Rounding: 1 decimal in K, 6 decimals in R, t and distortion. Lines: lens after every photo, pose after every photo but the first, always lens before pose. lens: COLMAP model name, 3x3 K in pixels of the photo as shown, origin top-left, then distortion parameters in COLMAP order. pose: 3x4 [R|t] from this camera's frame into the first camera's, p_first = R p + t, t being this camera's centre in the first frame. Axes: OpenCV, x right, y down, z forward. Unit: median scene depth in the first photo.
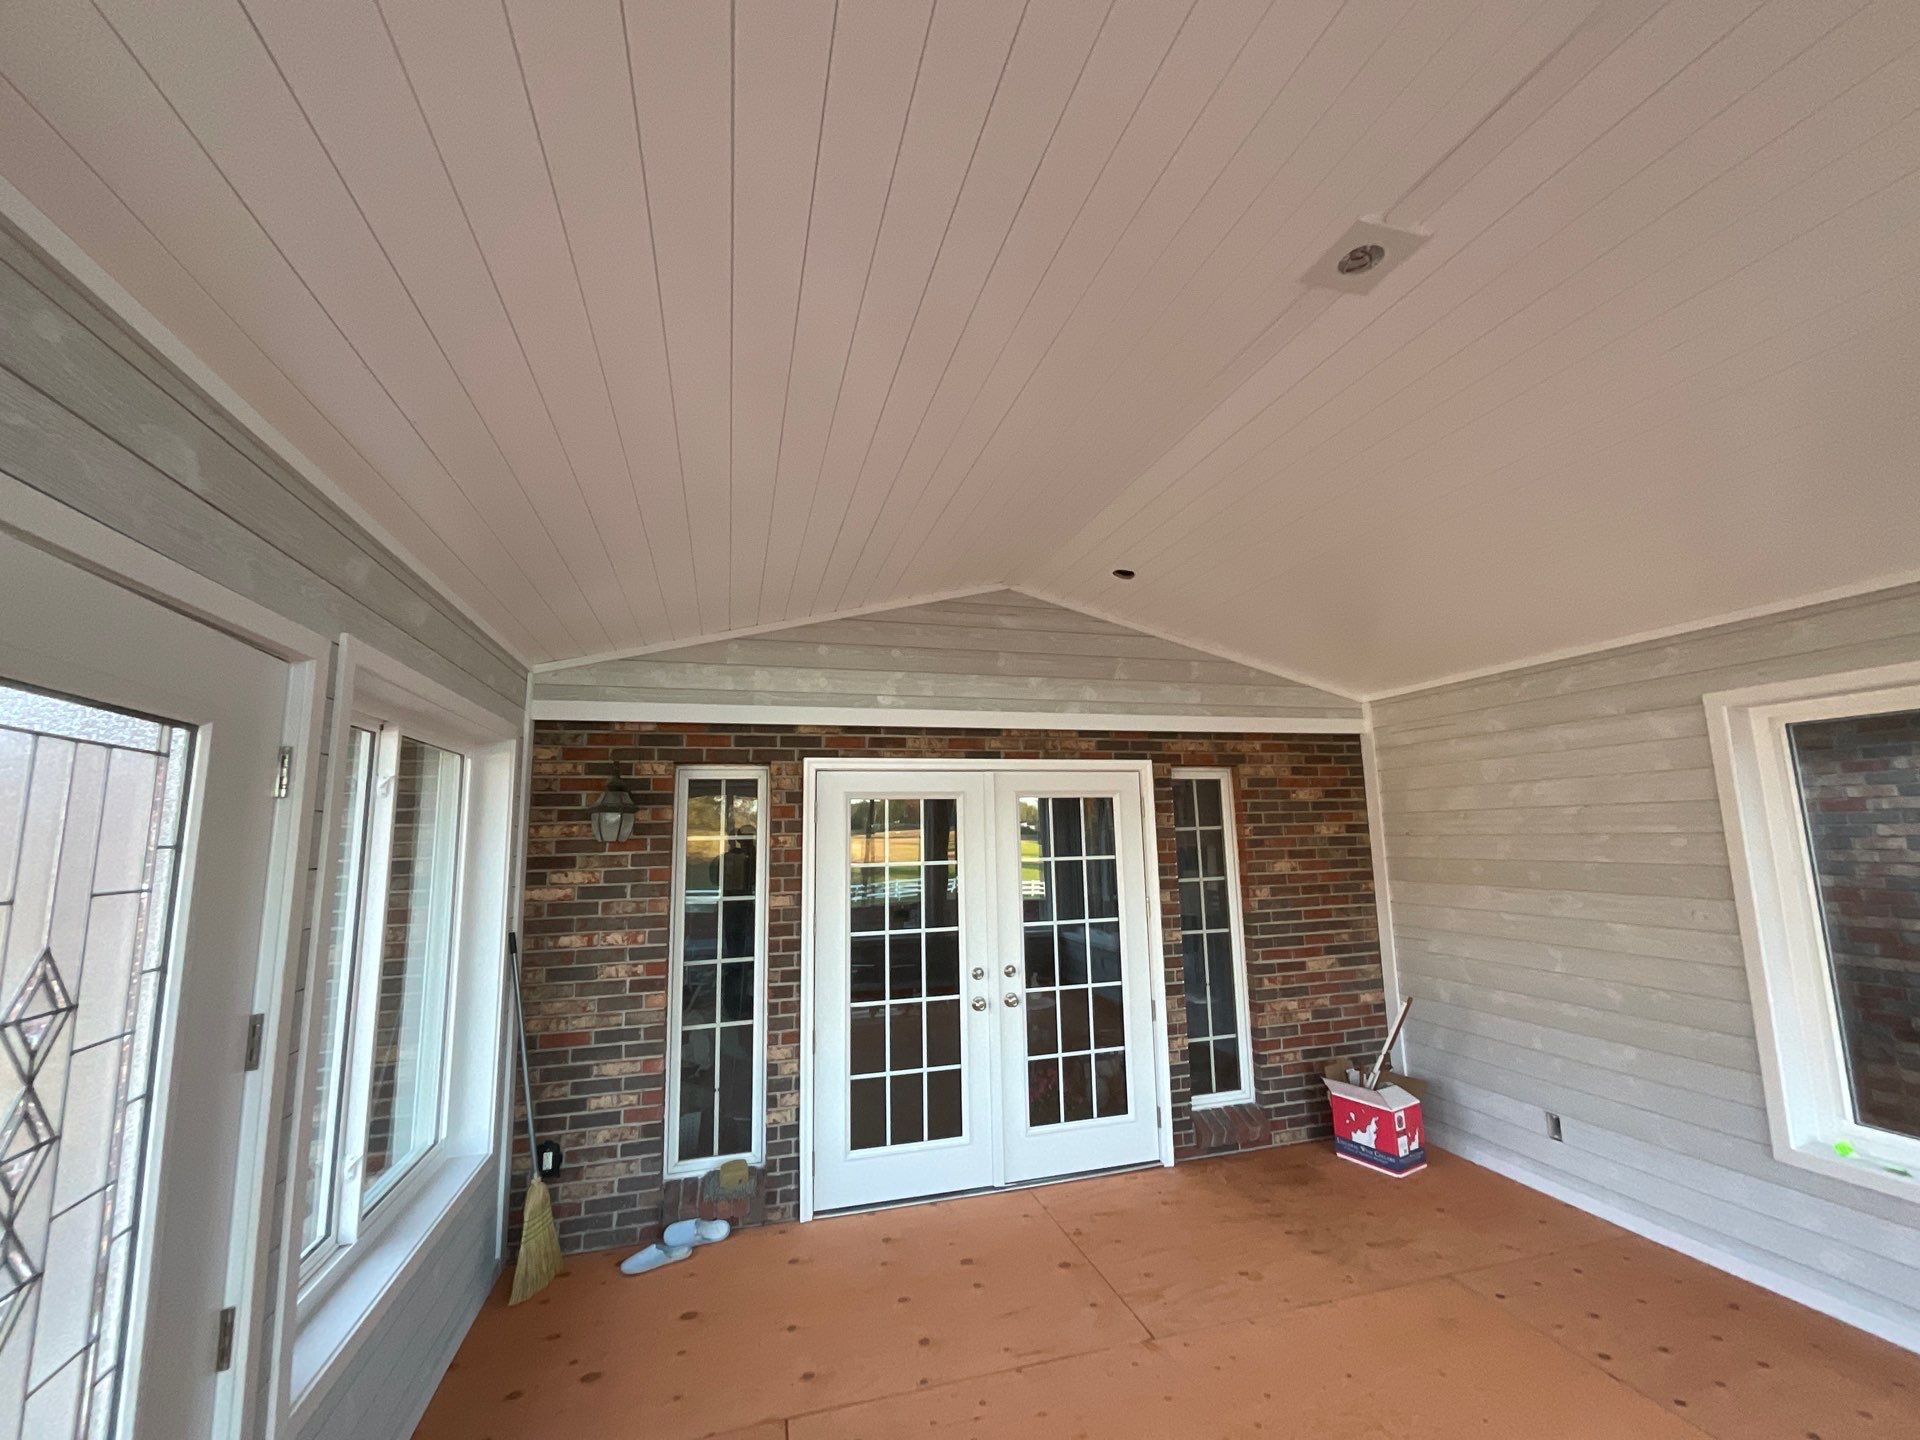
lens RADIAL K [[774.4, 0, 960.9], [0, 774.4, 726.3], [0, 0, 1]] dist [0.001800, -0.001761]
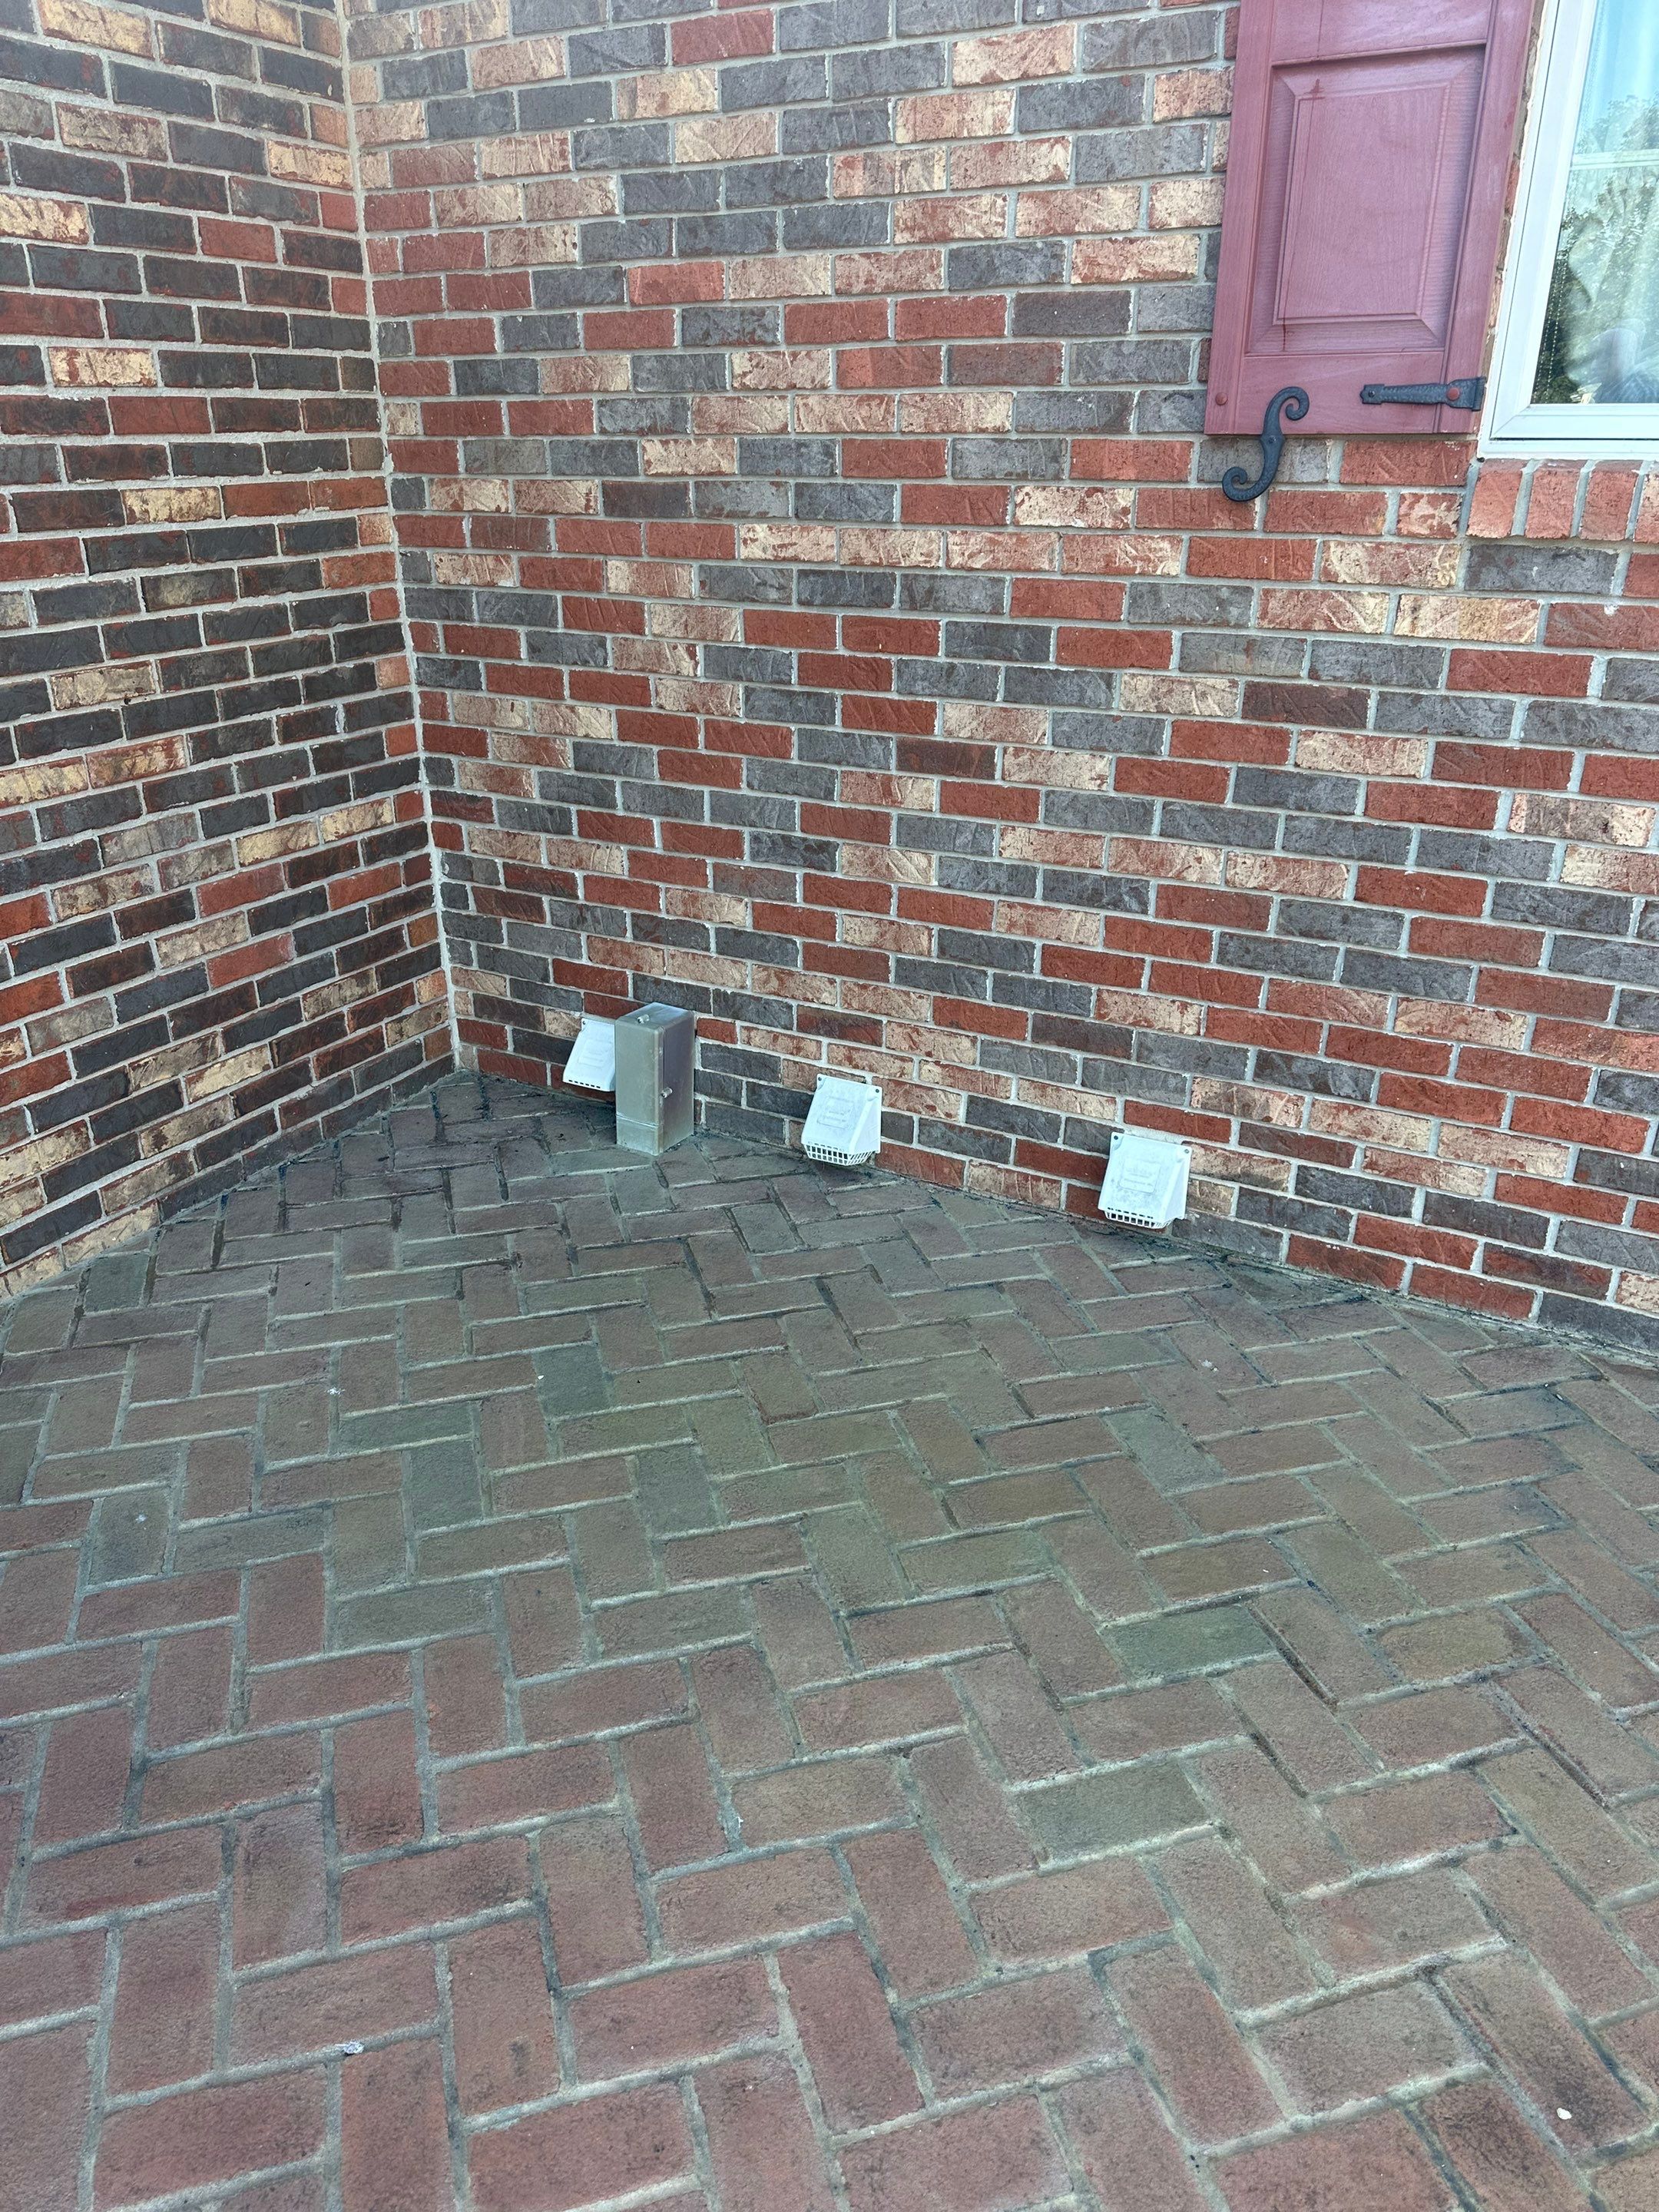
lens RADIAL K [[1566.7, 0, 806.4], [0, 1566.7, 1110.3], [0, 0, 1]] dist [0.047973, -0.040149]
pose [[0.697637, -0.268020, 0.664430, 0.661755], [-0.108774, 0.877017, 0.467984, 0.208567], [-0.708146, -0.398756, 0.582686, 0.550136]]
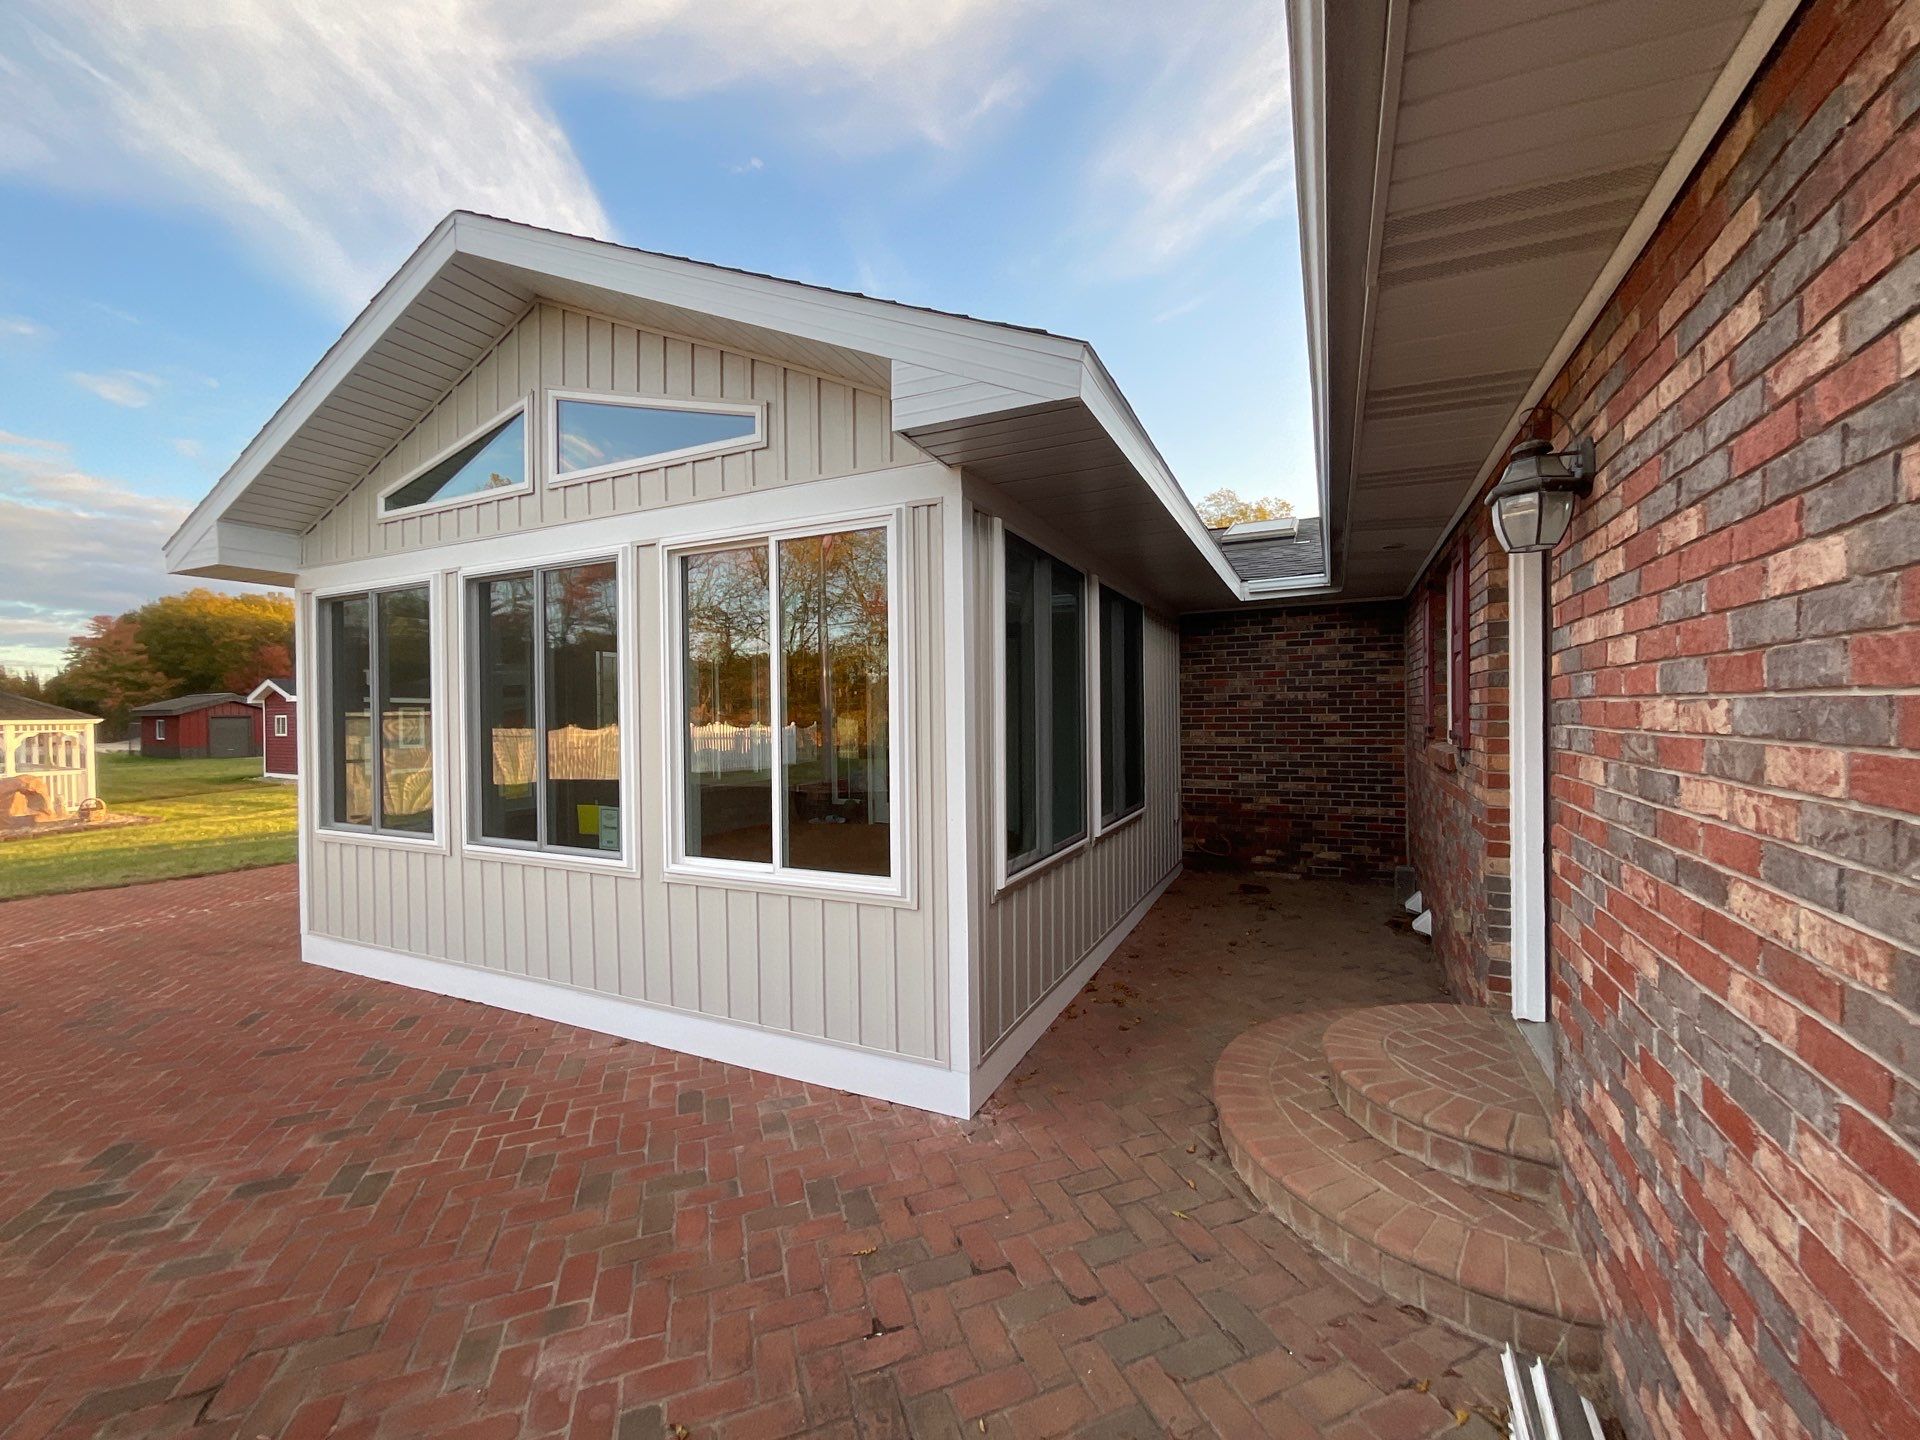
lens RADIAL K [[774.4, 0, 957.8], [0, 774.4, 721.2], [0, 0, 1]] dist [0.001800, -0.001761]
pose [[0.745612, 0.018973, -0.666110, 1.515999], [0.088562, 0.987906, 0.127270, -0.012373], [0.660469, -0.153886, 0.734915, -0.581425]]
